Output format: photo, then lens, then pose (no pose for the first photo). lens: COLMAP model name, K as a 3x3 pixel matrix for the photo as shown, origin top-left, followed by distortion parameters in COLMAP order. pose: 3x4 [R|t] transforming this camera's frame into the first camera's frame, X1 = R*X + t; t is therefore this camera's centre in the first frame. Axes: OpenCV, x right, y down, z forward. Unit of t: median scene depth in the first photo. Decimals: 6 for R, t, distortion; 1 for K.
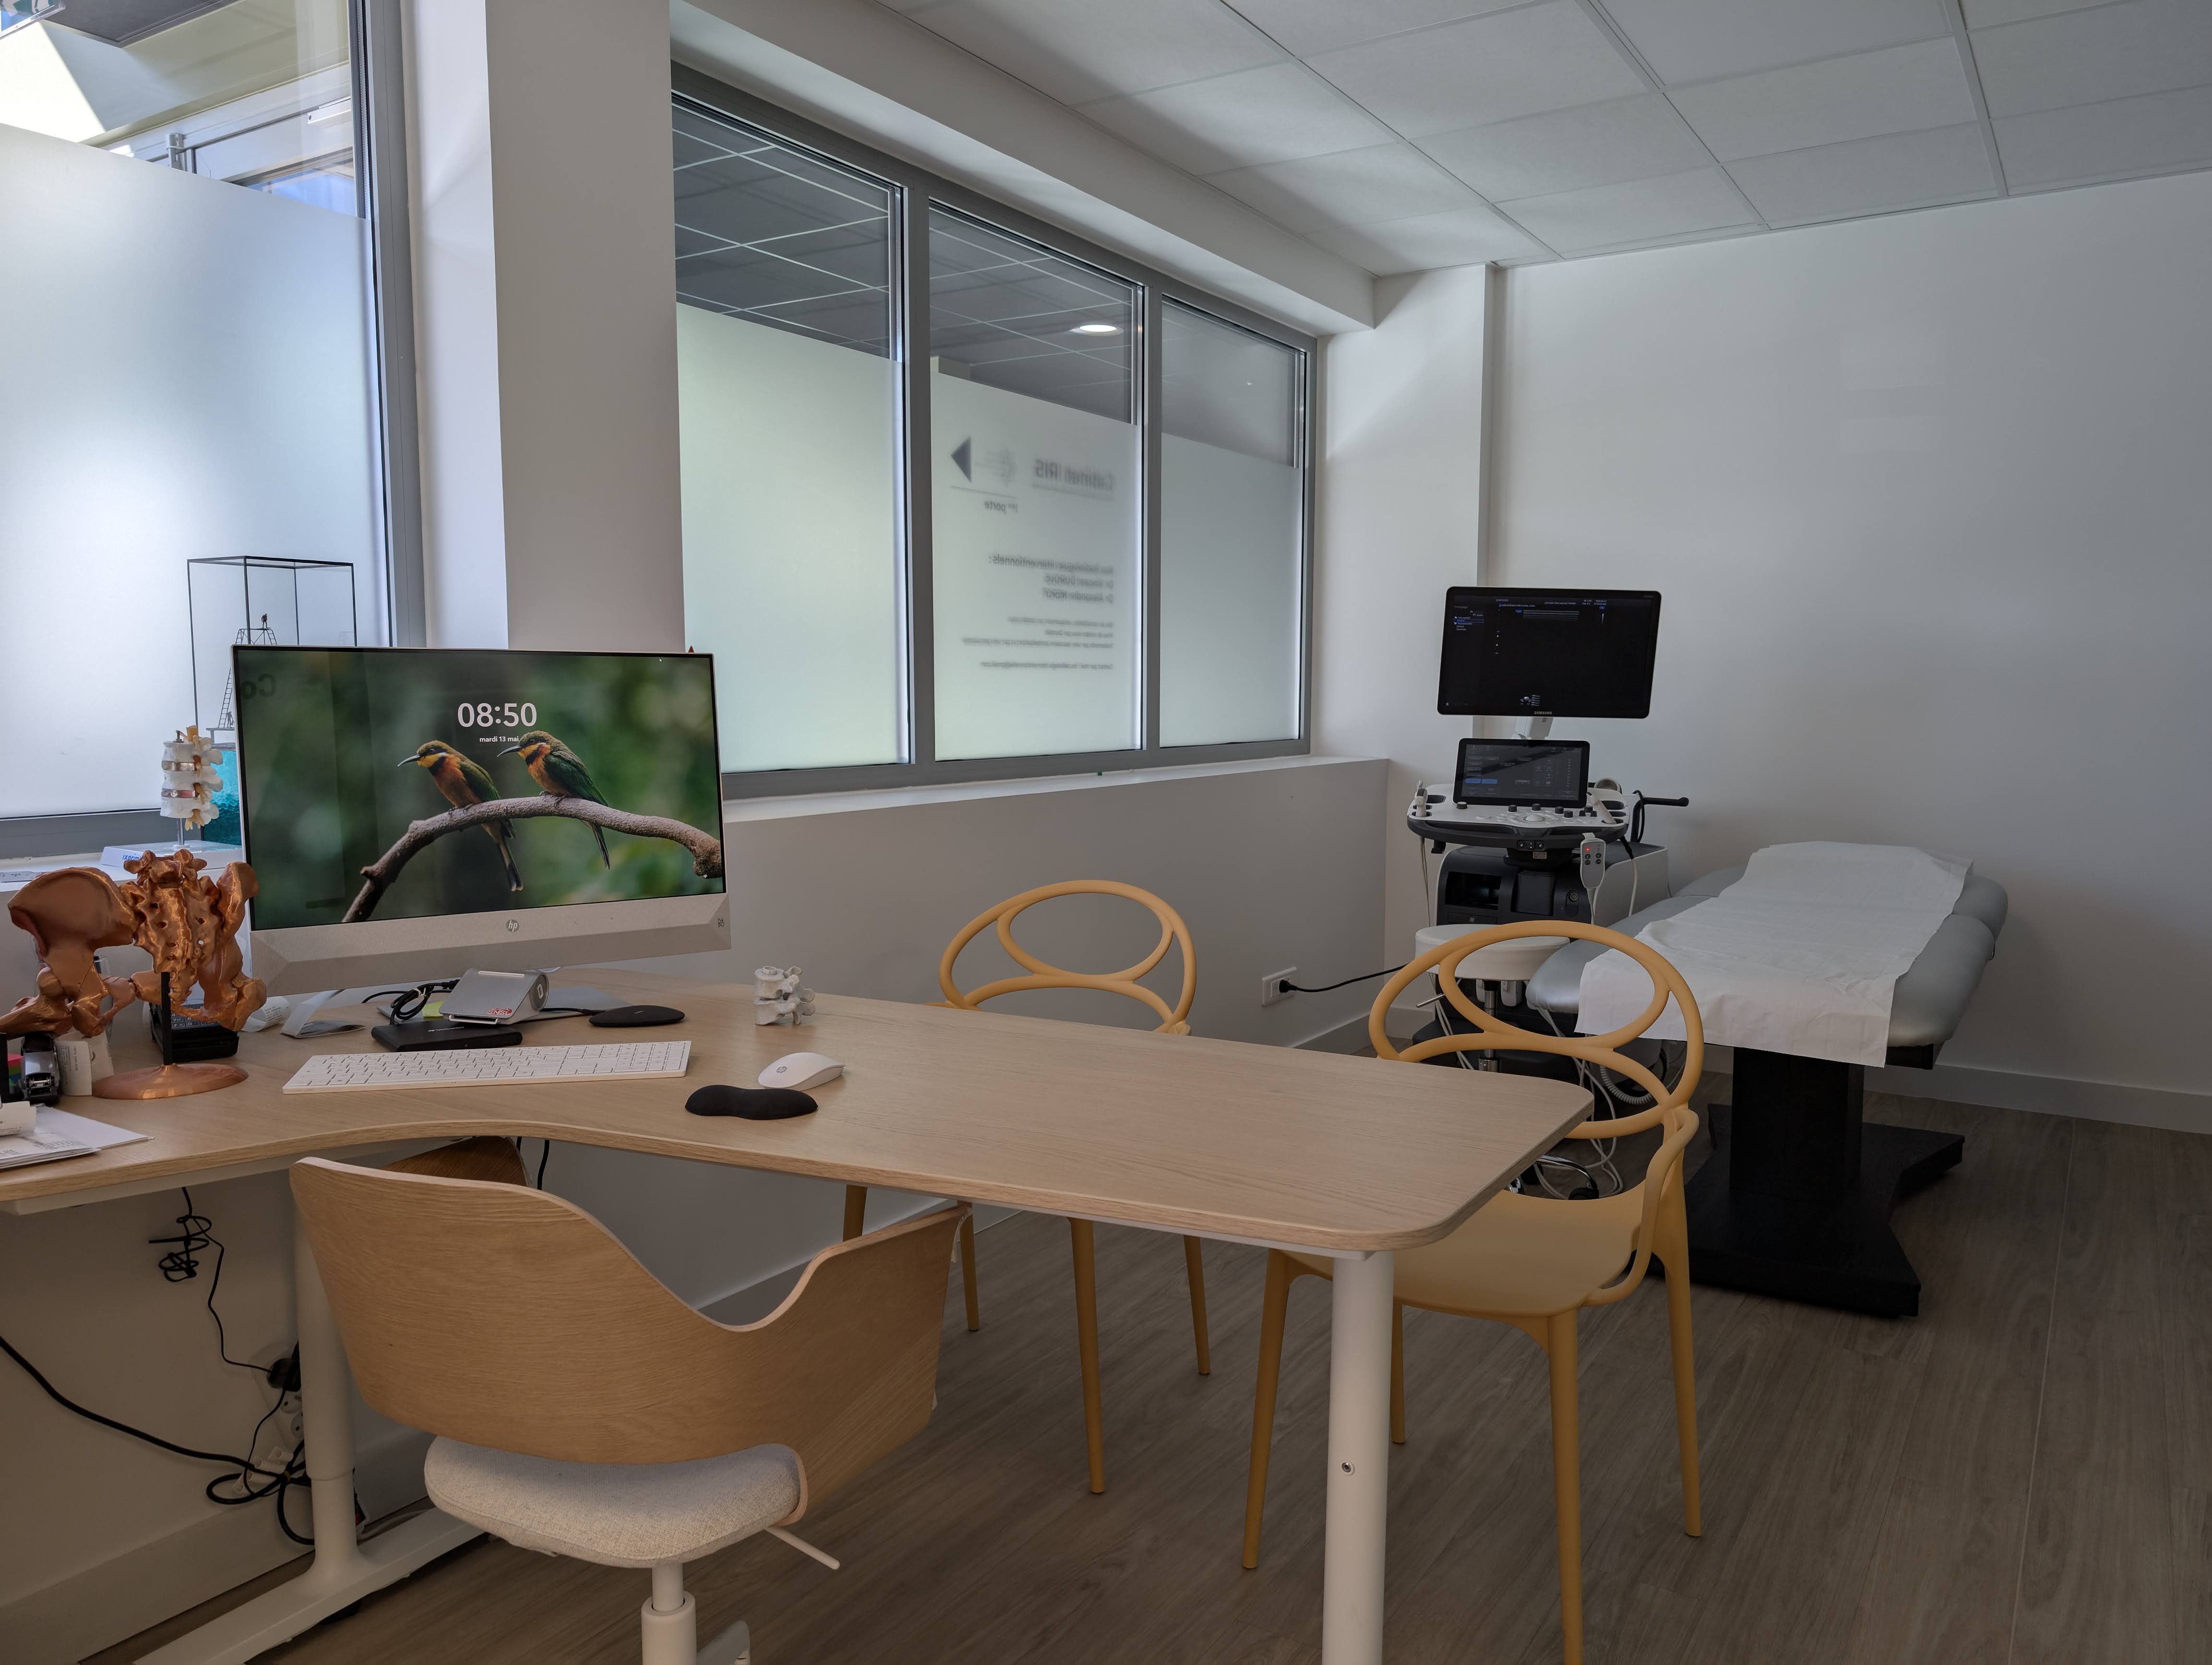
lens RADIAL K [[1584.4, 0, 1086.8], [0, 1584.4, 850.1], [0, 0, 1]] dist [0.007659, -0.014692]
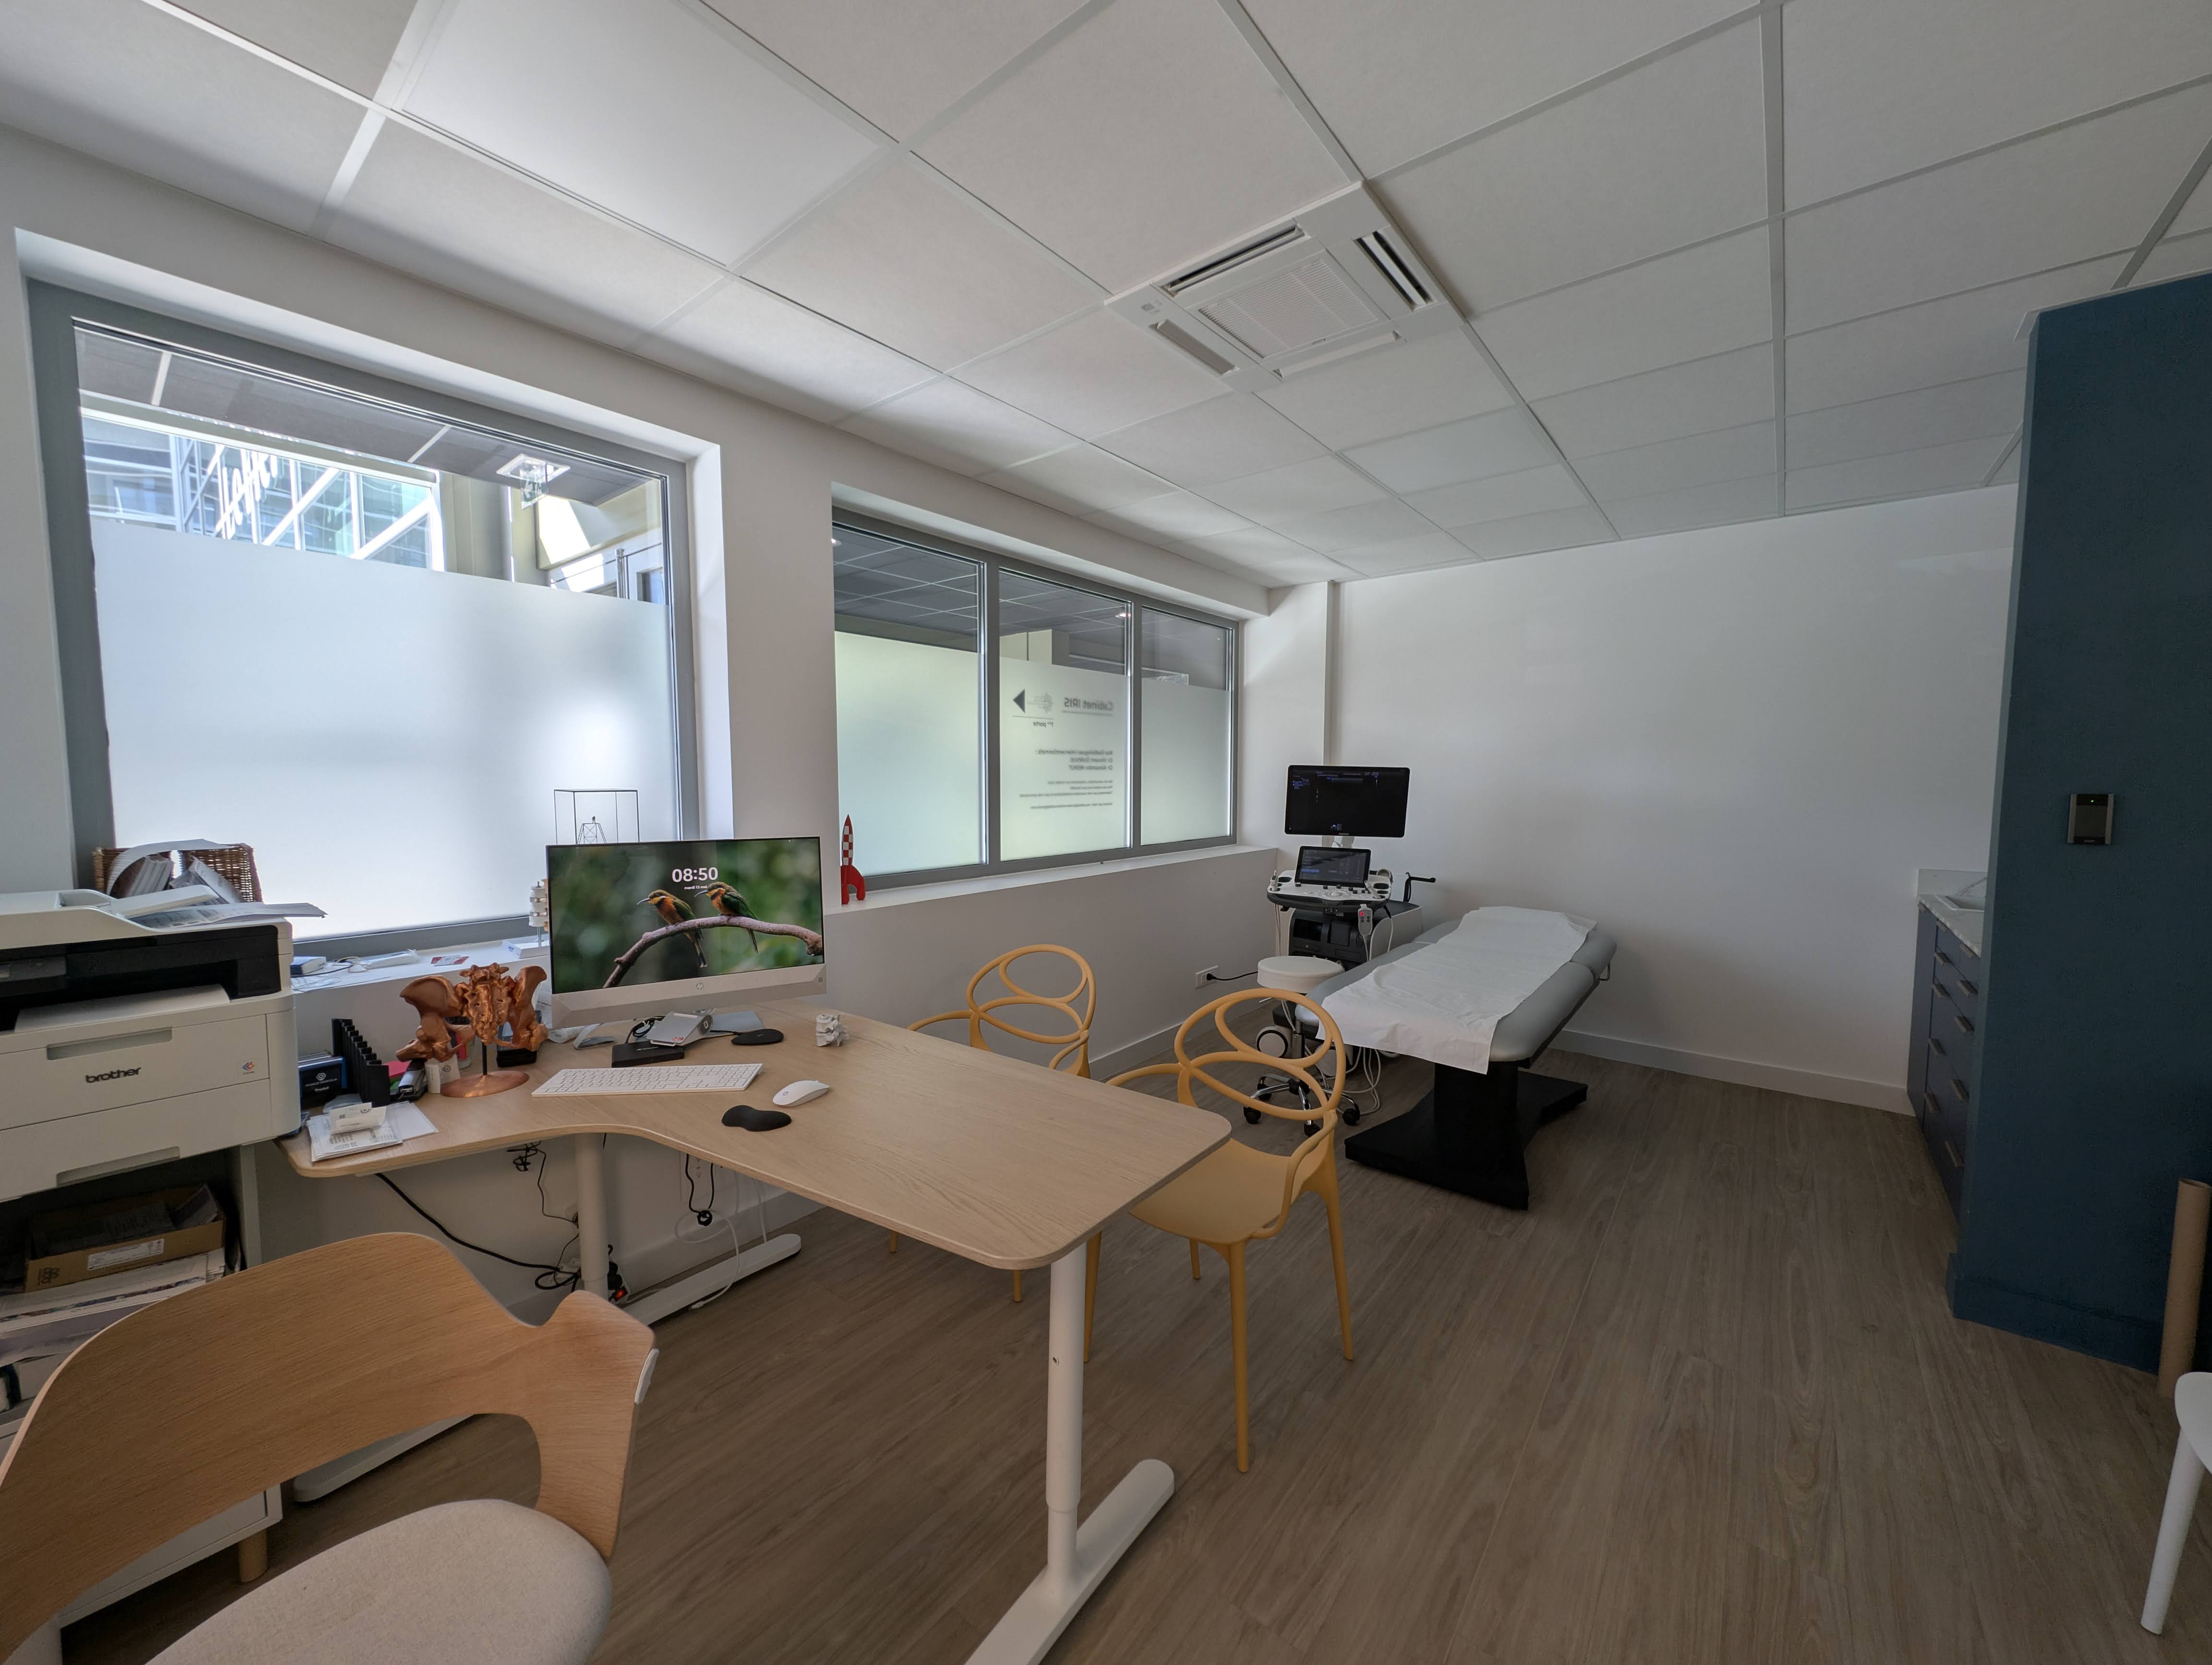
lens RADIAL K [[829.8, 0, 1107.3], [0, 829.8, 819.0], [0, 0, 1]] dist [0.001324, -0.001841]
pose [[0.994002, 0.008623, -0.109020, 0.137483], [-0.012704, 0.999242, -0.036787, -0.073175], [0.108620, 0.037951, 0.993359, 0.036478]]
